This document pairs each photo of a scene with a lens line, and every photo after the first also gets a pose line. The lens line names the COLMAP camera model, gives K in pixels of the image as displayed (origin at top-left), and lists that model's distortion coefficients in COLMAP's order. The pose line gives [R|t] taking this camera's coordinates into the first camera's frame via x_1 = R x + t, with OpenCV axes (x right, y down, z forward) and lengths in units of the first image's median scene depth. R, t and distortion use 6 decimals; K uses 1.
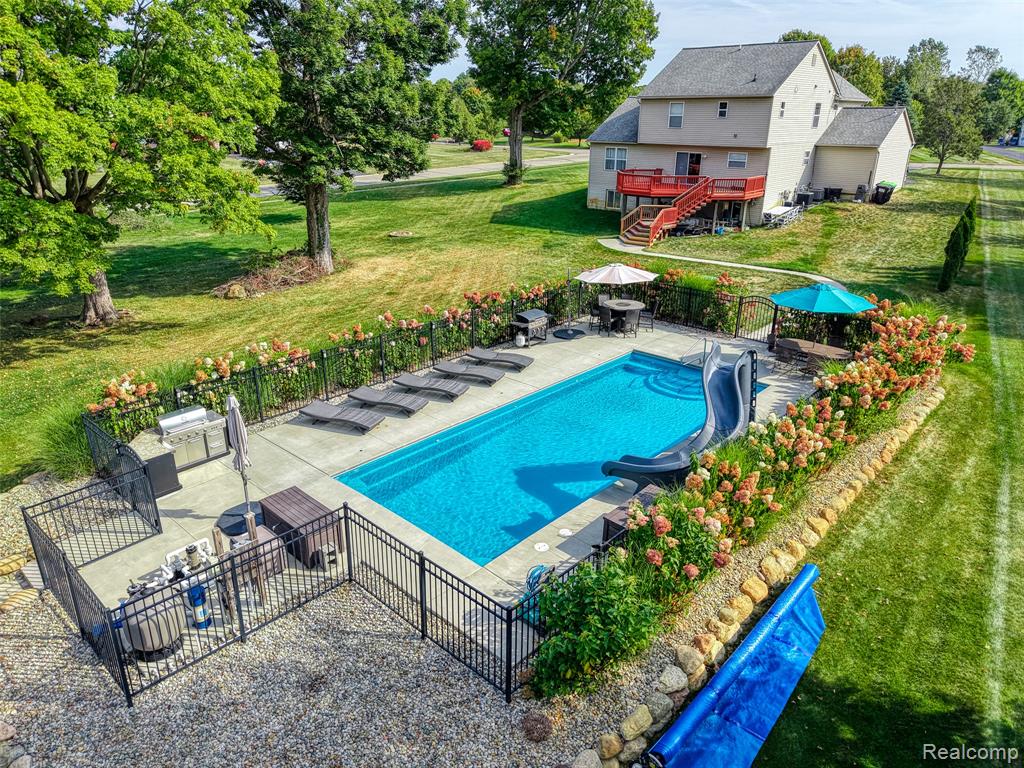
lens RADIAL K [[701.3, 0, 512.0], [0, 701.3, 384.0], [0, 0, 1]] dist [0.019292, -0.004365]
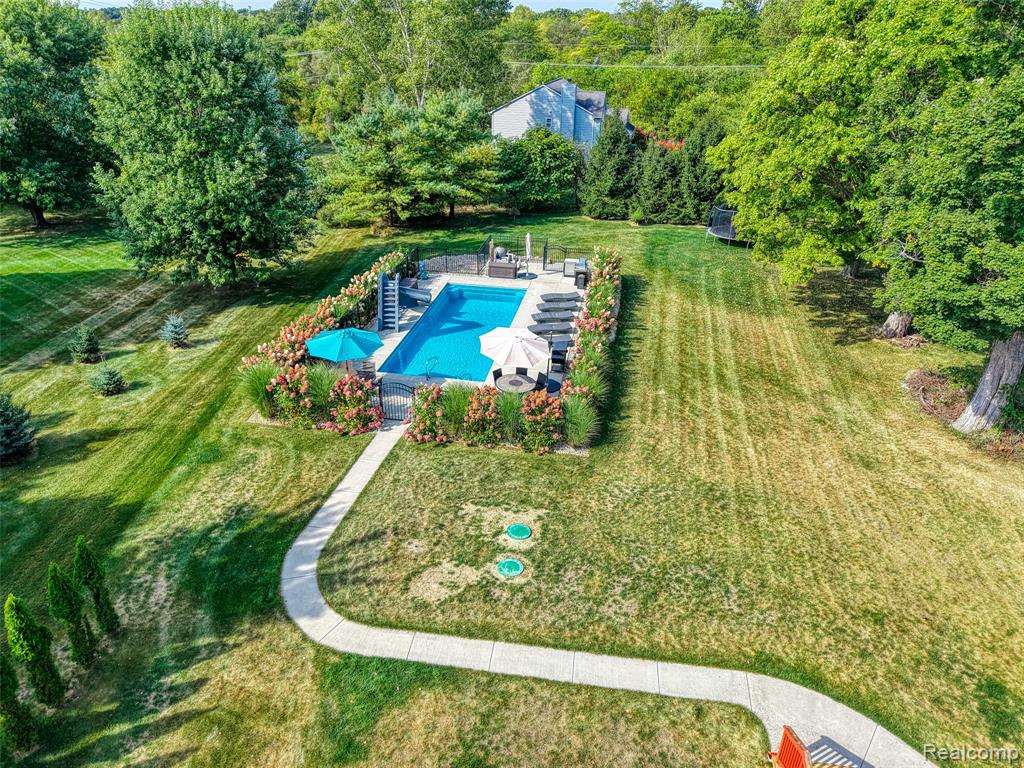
lens RADIAL K [[701.3, 0, 512.0], [0, 701.3, 384.0], [0, 0, 1]] dist [0.019292, -0.004365]
pose [[-0.845072, 0.234373, -0.480544, 0.699415], [-0.203967, 0.689498, 0.694975, -0.886058], [0.494217, 0.685319, -0.534871, 1.635210]]
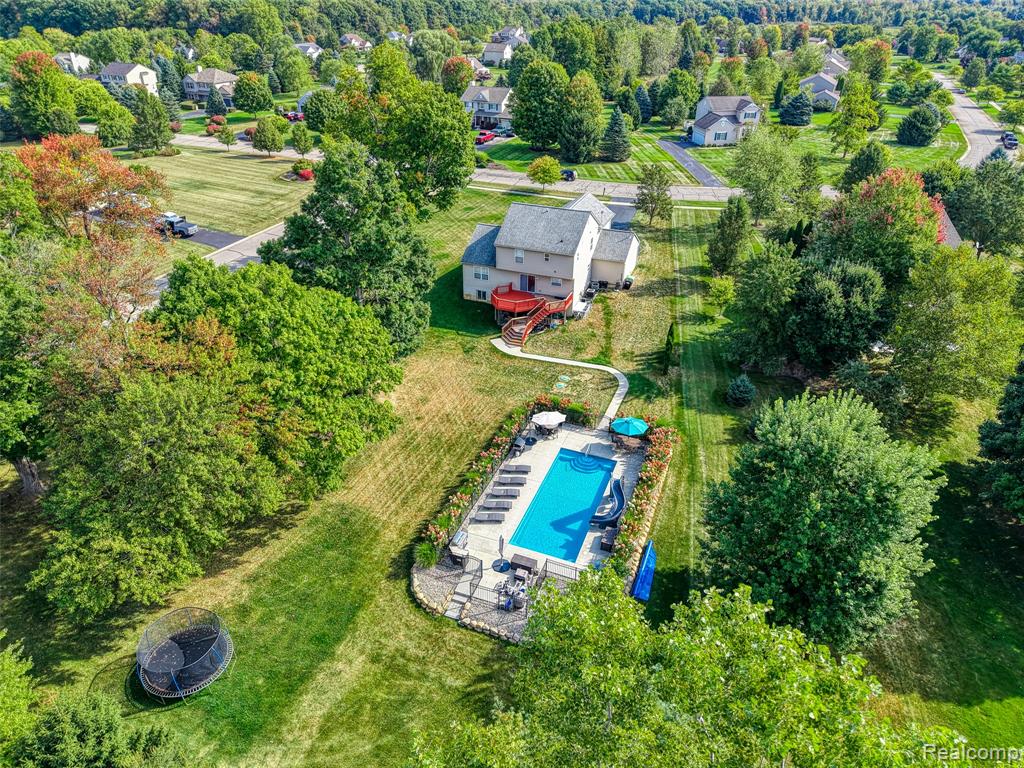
lens RADIAL K [[701.3, 0, 512.0], [0, 701.3, 384.0], [0, 0, 1]] dist [0.019292, -0.004365]
pose [[0.931610, -0.170100, 0.321199, -0.717303], [0.119147, 0.977820, 0.172258, -0.695718], [-0.343376, -0.122207, 0.931214, -1.160286]]
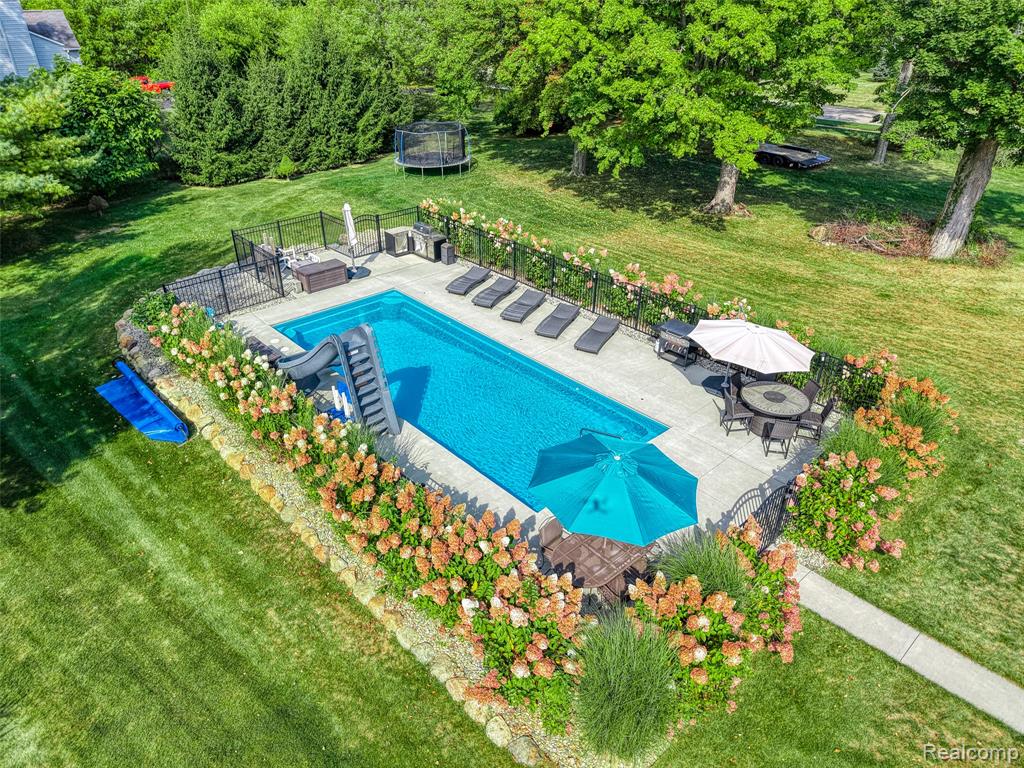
lens RADIAL K [[701.3, 0, 512.0], [0, 701.3, 384.0], [0, 0, 1]] dist [0.019292, -0.004365]
pose [[-0.090311, 0.503161, -0.859461, 0.796159], [-0.366342, 0.785697, 0.498472, -0.392271], [0.926087, 0.359874, 0.113372, 0.735747]]
